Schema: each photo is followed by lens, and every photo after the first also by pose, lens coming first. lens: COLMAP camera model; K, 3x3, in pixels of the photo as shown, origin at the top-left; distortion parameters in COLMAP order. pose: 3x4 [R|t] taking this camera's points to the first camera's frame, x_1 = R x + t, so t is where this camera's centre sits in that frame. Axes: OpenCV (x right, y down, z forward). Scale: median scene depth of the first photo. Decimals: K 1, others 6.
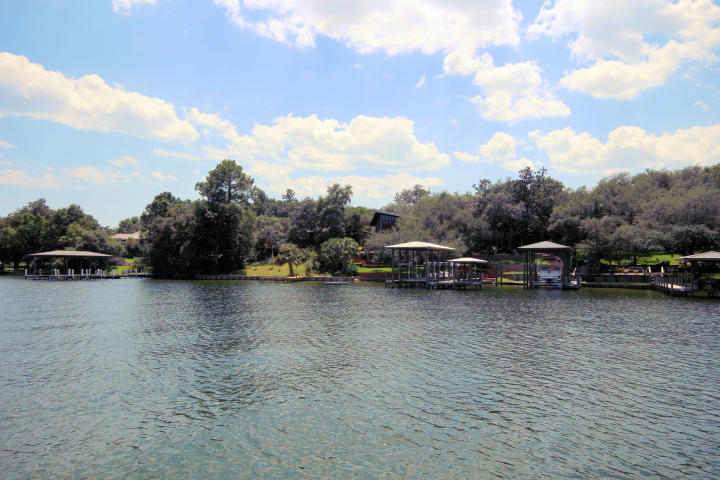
lens RADIAL K [[528.8, 0, 359.5], [0, 528.8, 241.7], [0, 0, 1]] dist [-0.003050, 0.002109]
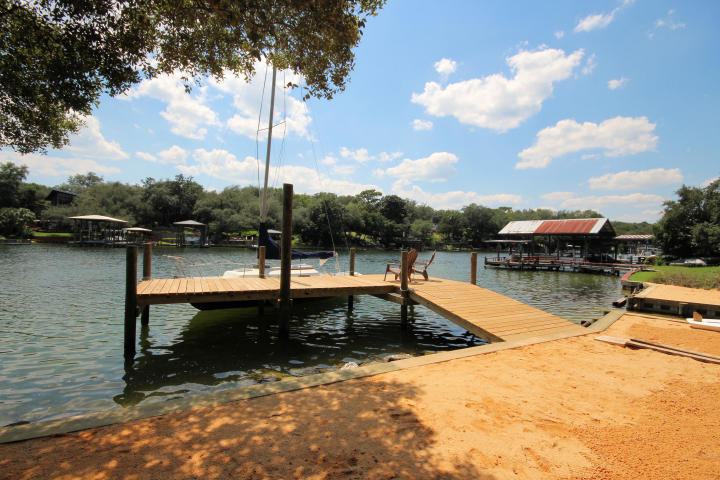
lens RADIAL K [[333.2, 0, 359.3], [0, 333.2, 242.6], [0, 0, 1]] dist [0.000449, -0.000690]
pose [[0.691938, 0.011539, 0.721864, -0.040116], [-0.055637, 0.997751, 0.037381, 0.000419], [-0.719810, -0.066028, 0.691024, -0.117627]]
